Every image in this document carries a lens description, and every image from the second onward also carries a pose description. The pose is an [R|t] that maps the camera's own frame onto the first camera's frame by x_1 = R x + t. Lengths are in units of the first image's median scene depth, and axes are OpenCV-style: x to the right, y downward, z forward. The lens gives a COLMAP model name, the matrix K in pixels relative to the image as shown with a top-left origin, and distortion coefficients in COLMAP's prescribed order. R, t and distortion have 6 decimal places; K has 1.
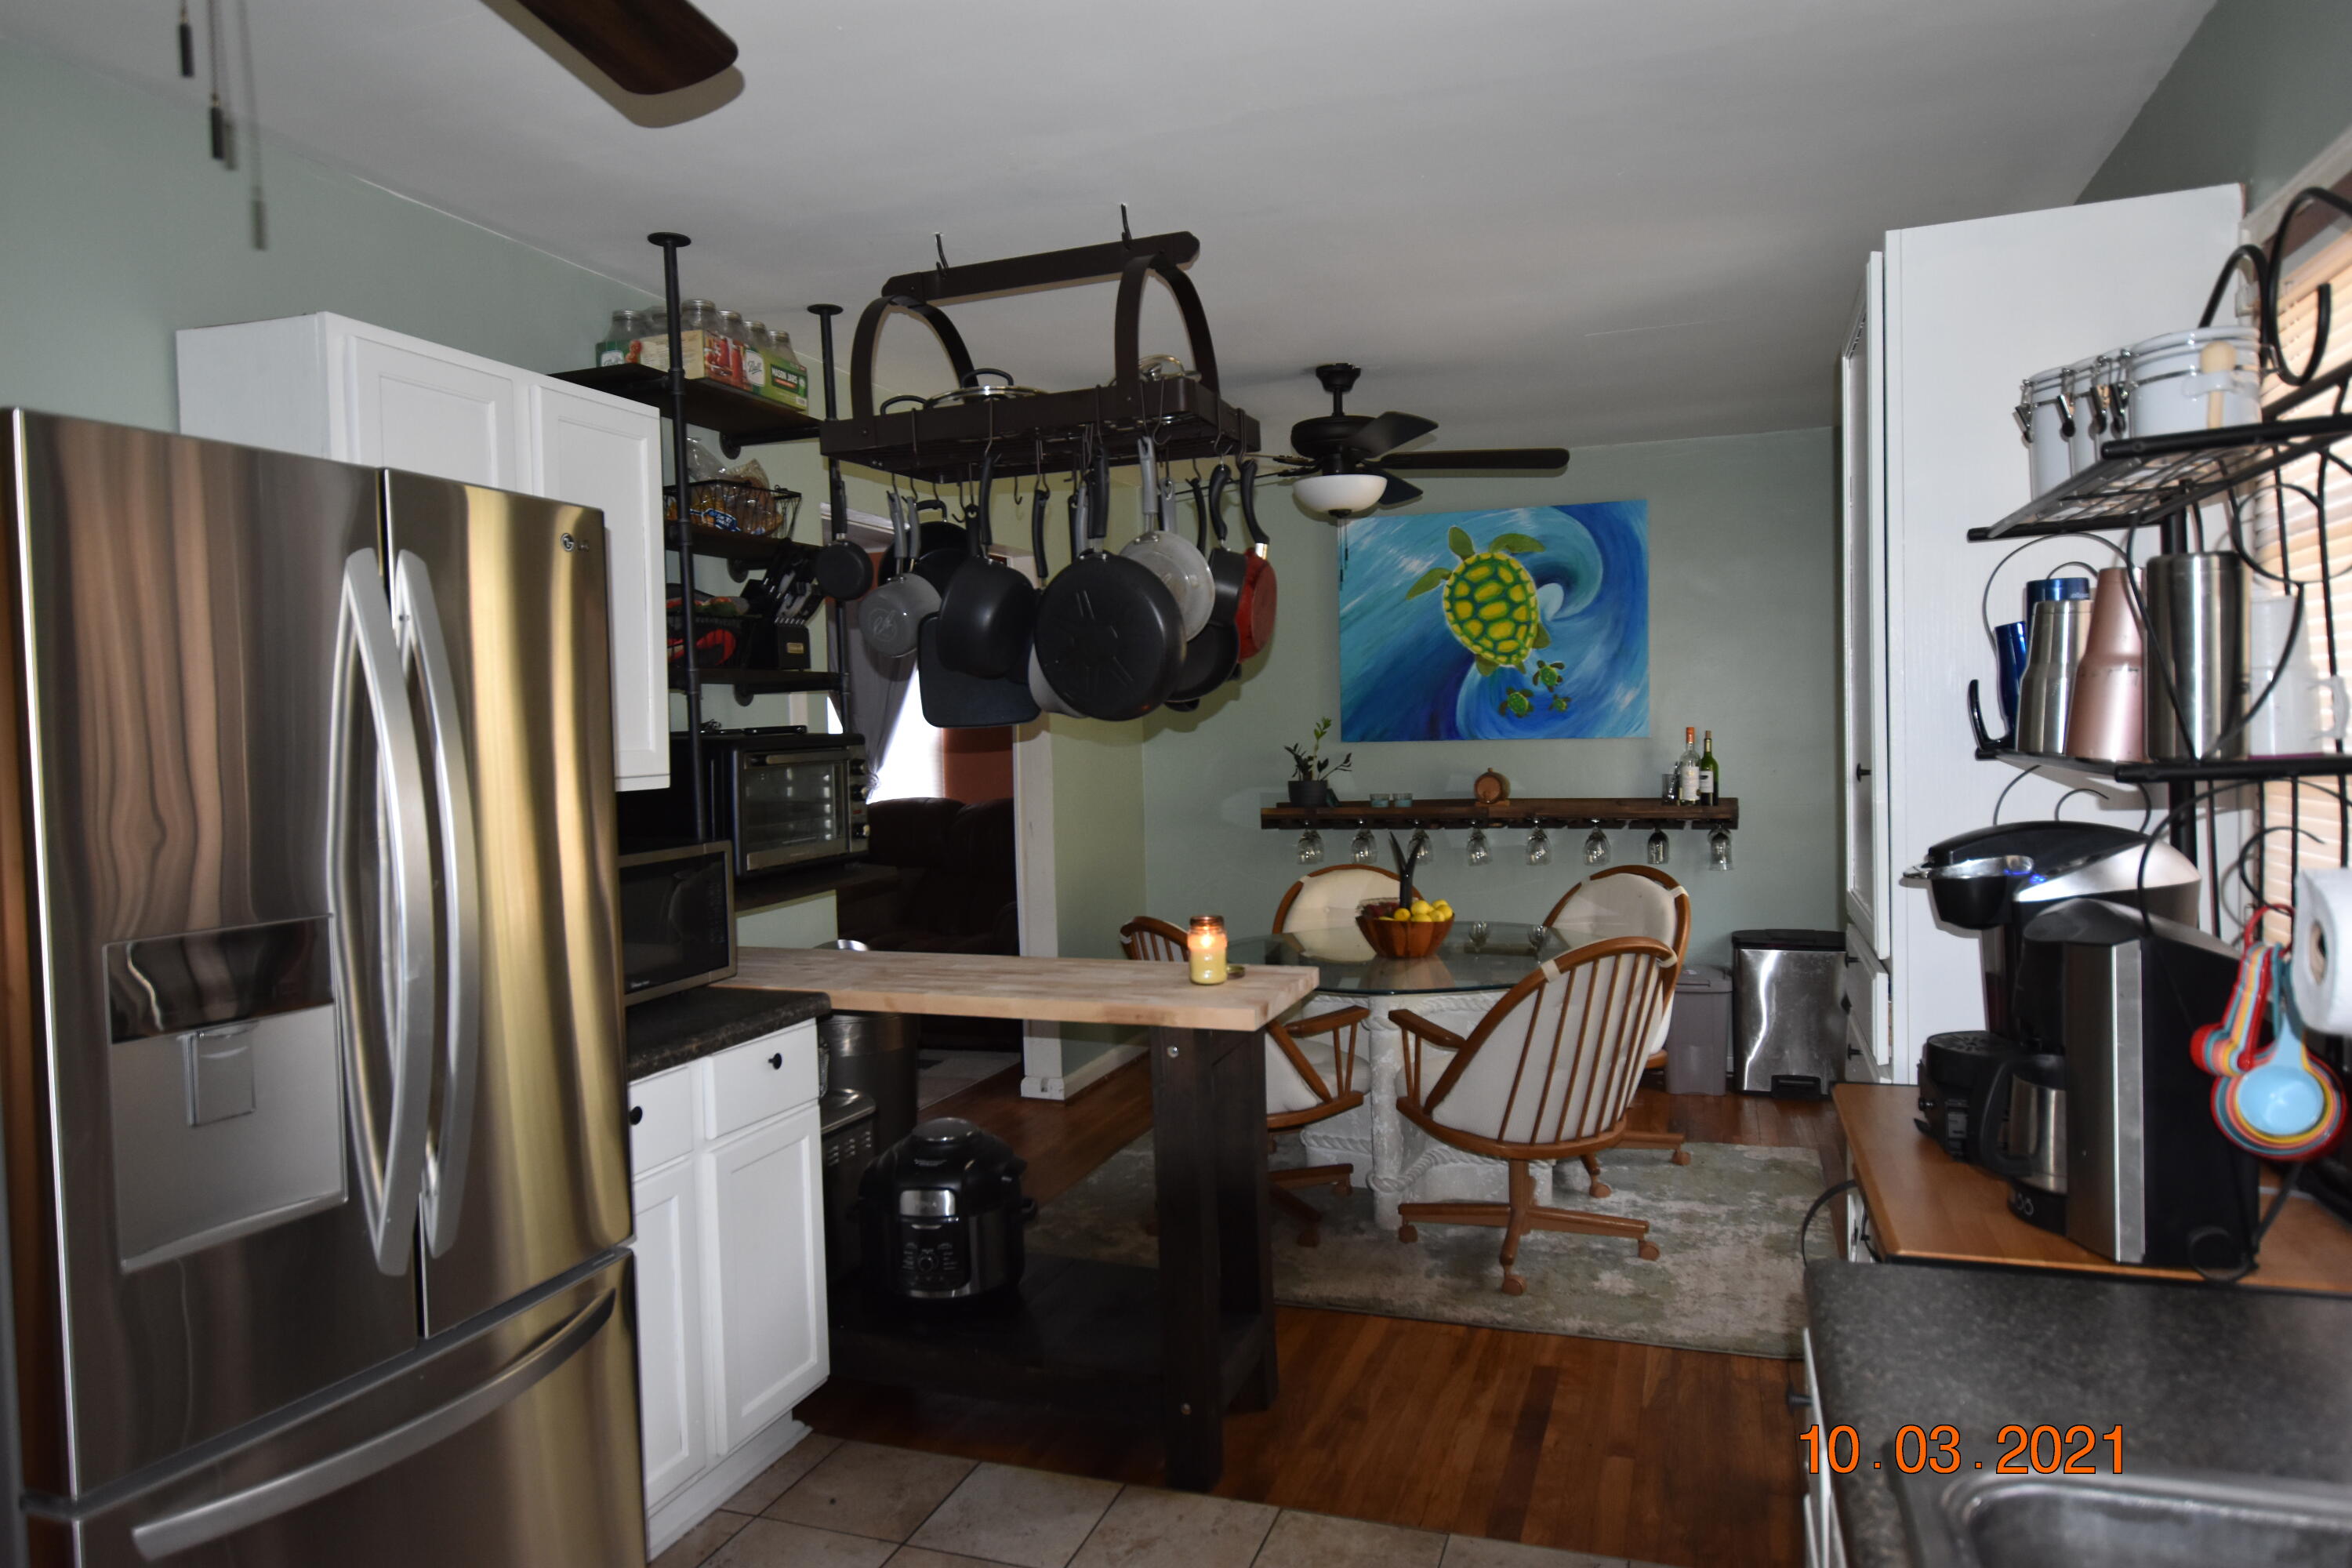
lens RADIAL K [[1498.6, 0, 1173.6], [0, 1498.6, 784.6], [0, 0, 1]] dist [-0.007808, 0.009561]
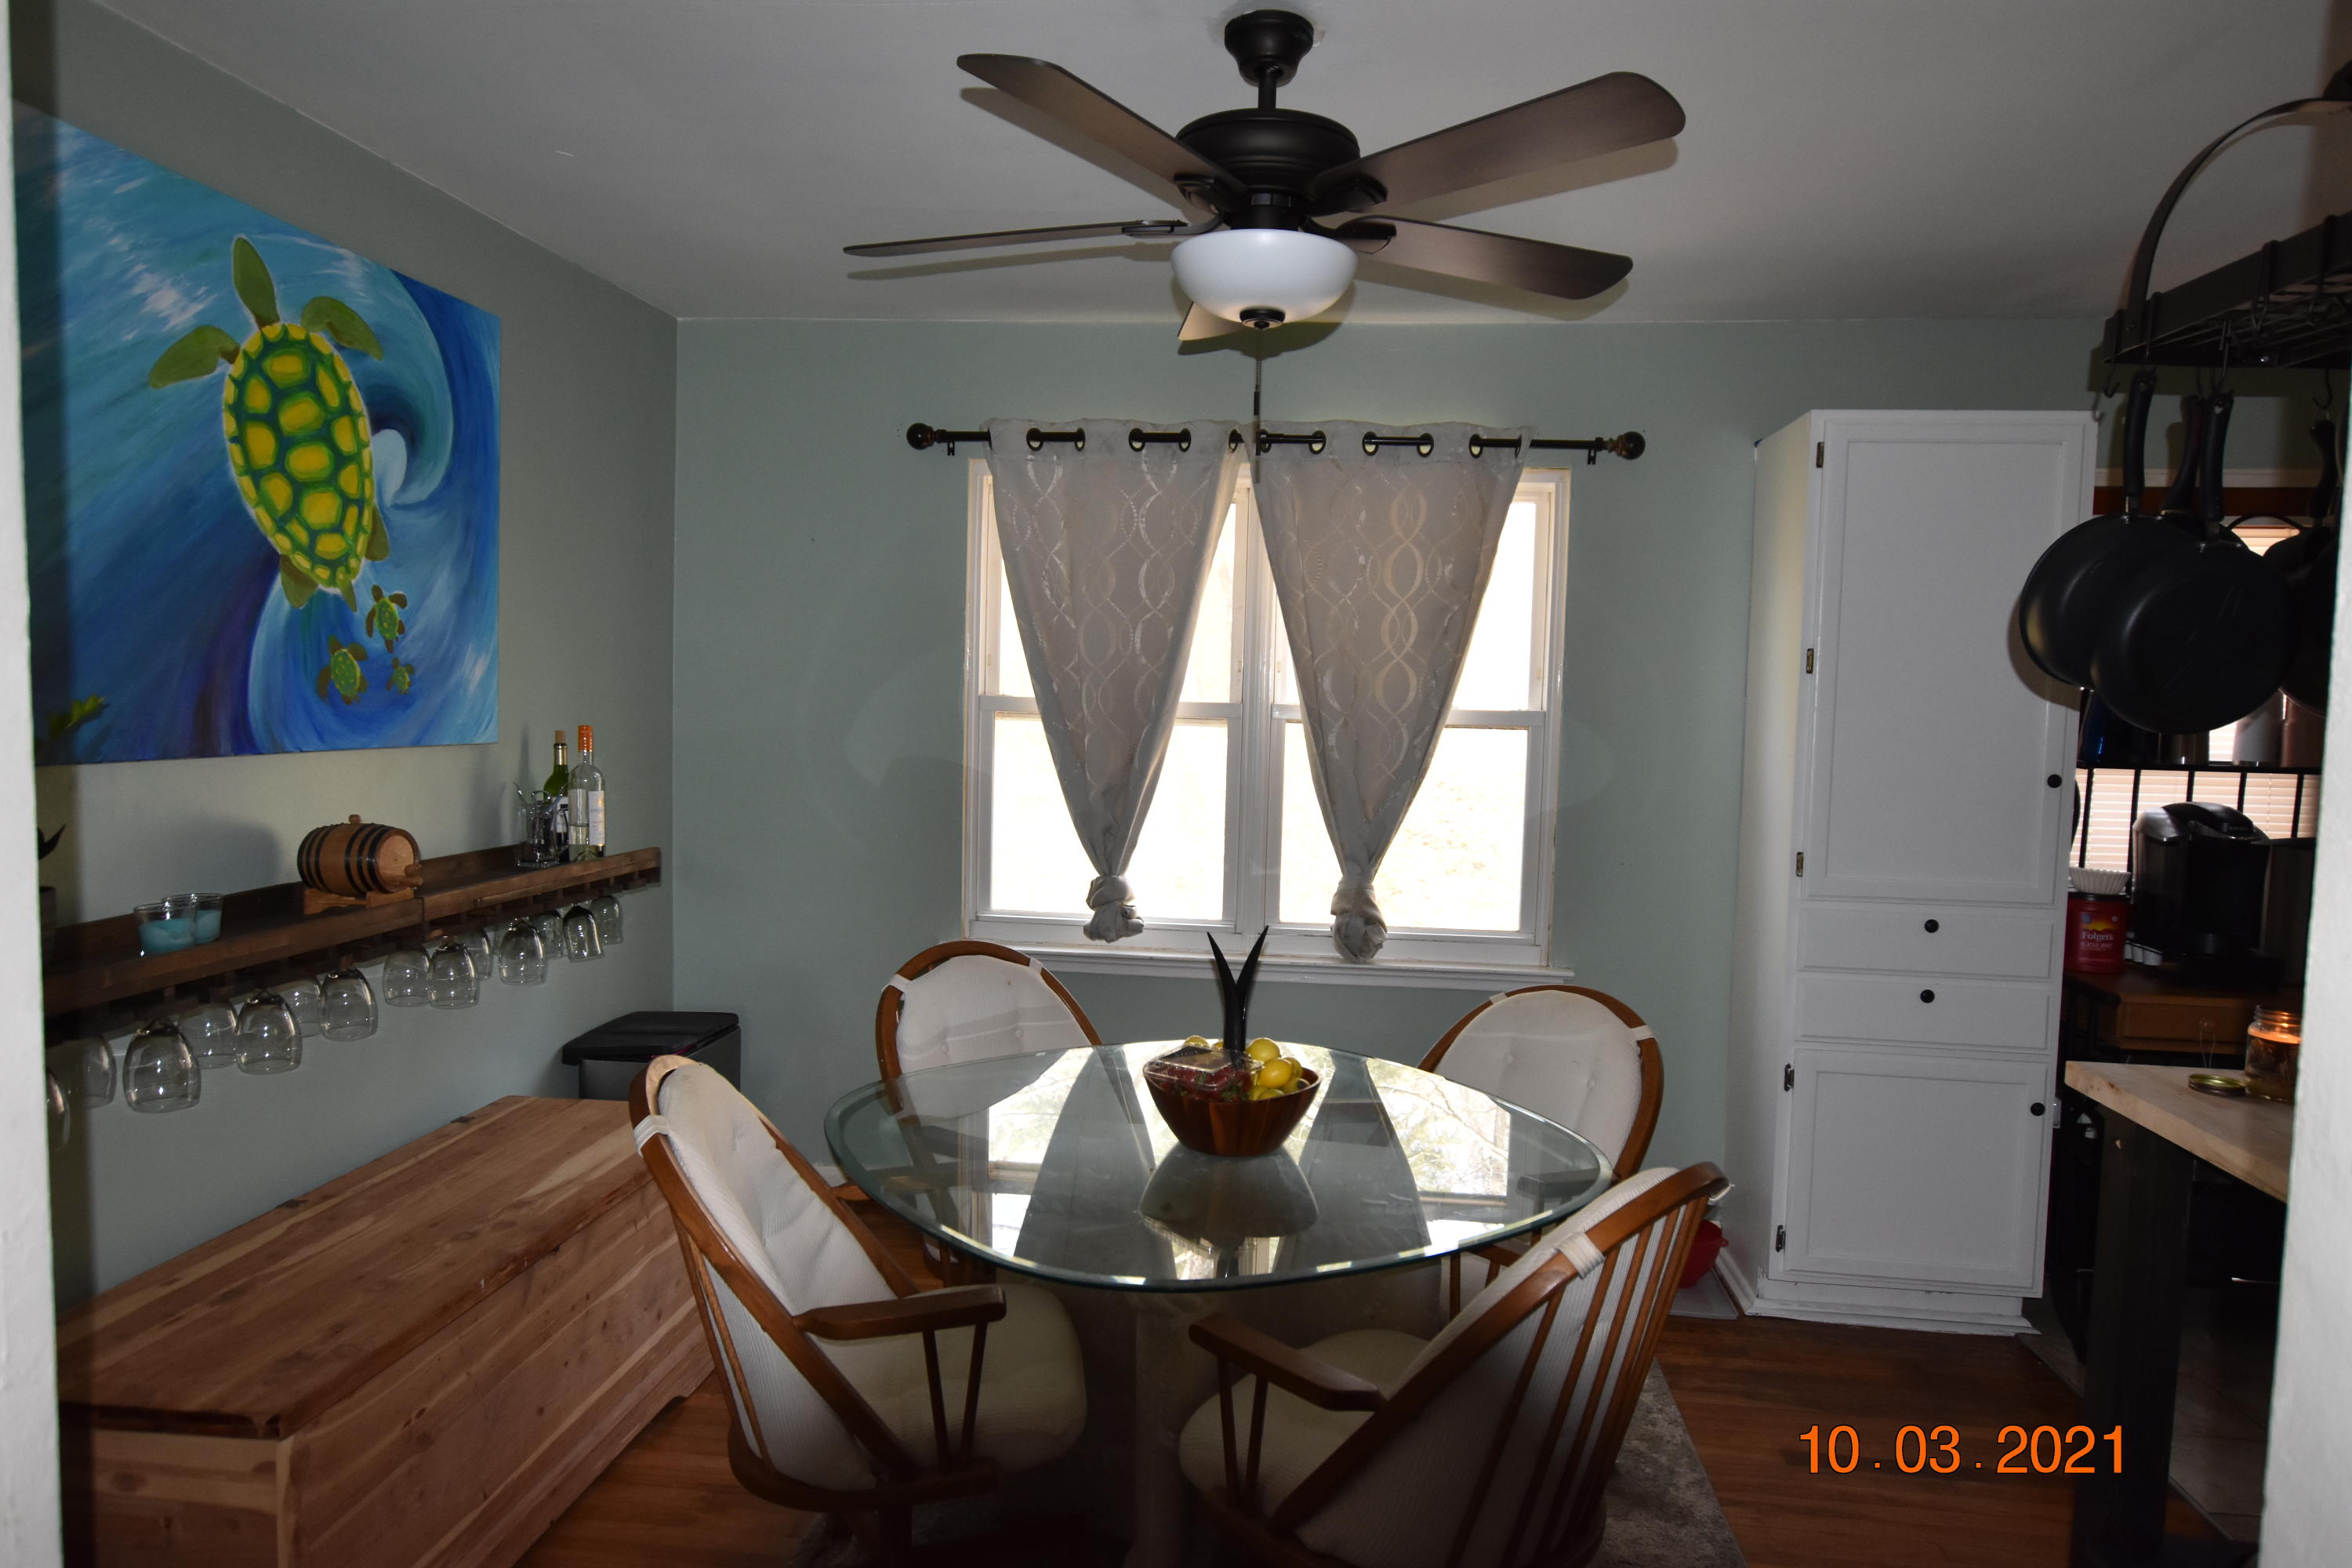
lens RADIAL K [[1498.6, 0, 1181.0], [0, 1498.6, 799.2], [0, 0, 1]] dist [-0.007808, 0.009561]
pose [[-0.238628, -0.050239, 0.969811, -0.283984], [0.025926, 0.997975, 0.058077, -0.035435], [-0.970765, 0.039002, -0.236843, 0.860365]]
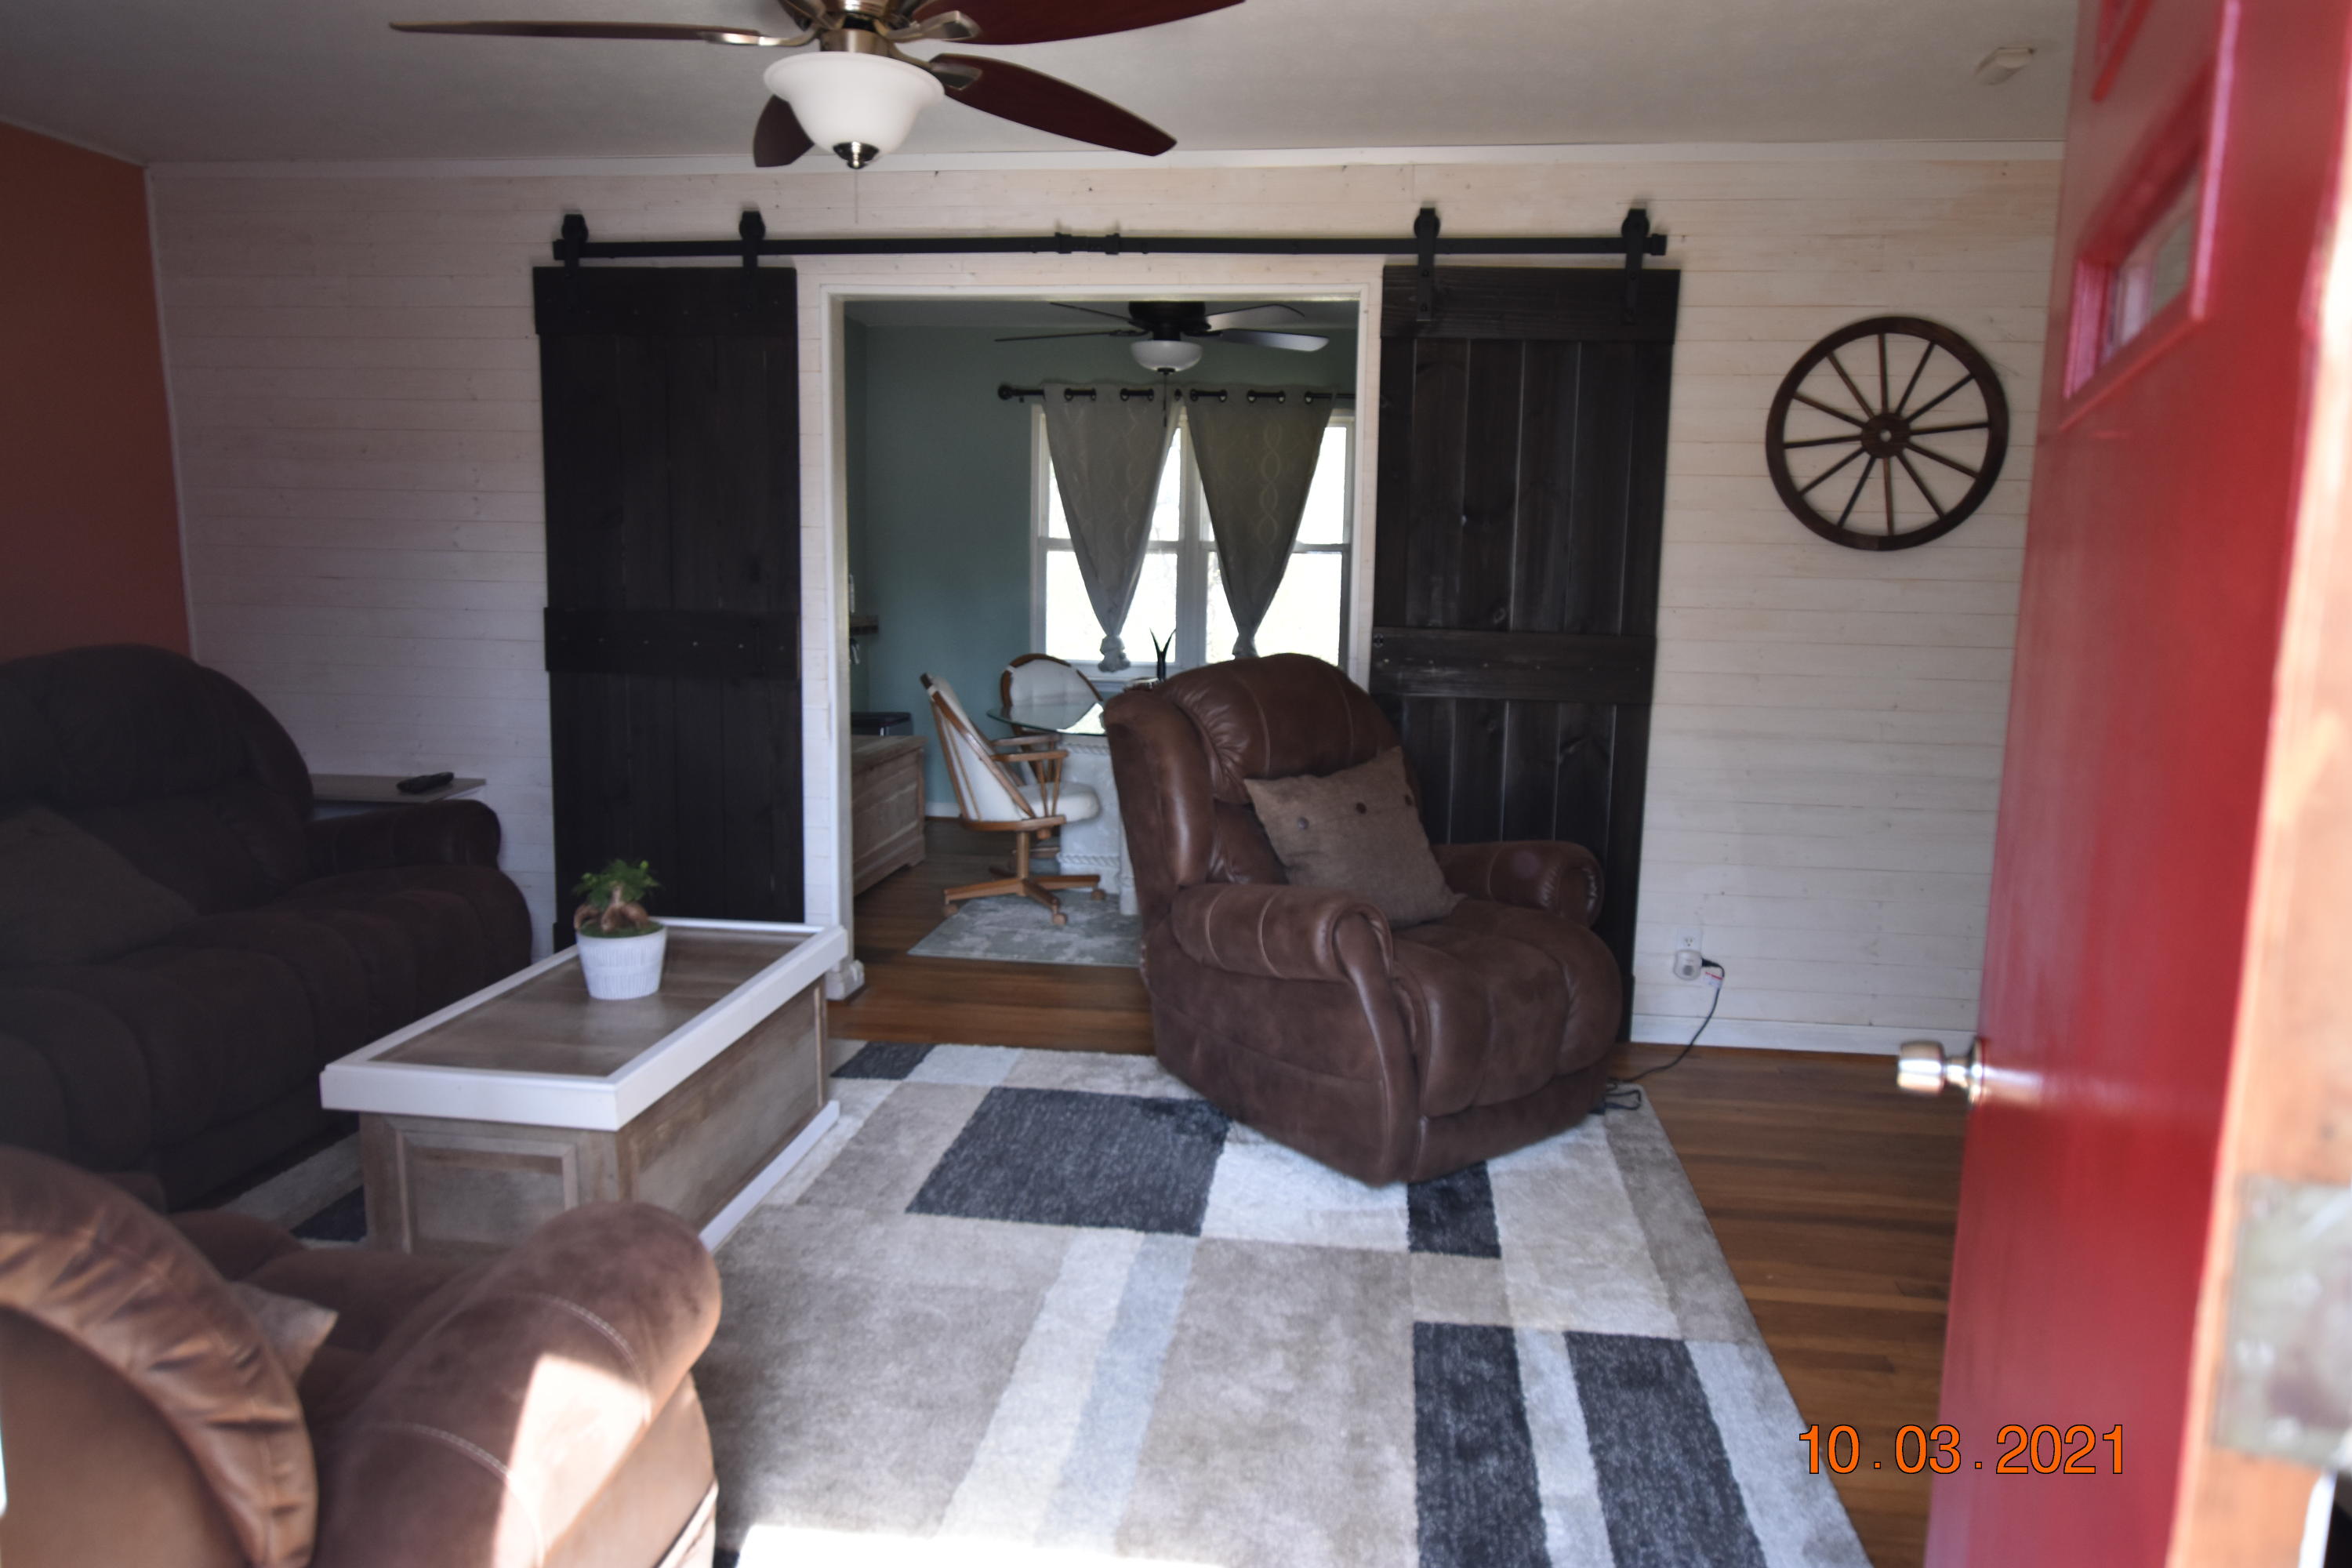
lens RADIAL K [[1498.6, 0, 1170.4], [0, 1498.6, 785.9], [0, 0, 1]] dist [-0.007808, 0.009561]
pose [[-0.219927, -0.122467, 0.967799, -0.843756], [0.031677, 0.990669, 0.132560, -0.002148], [-0.975002, 0.059811, -0.213995, 0.957506]]
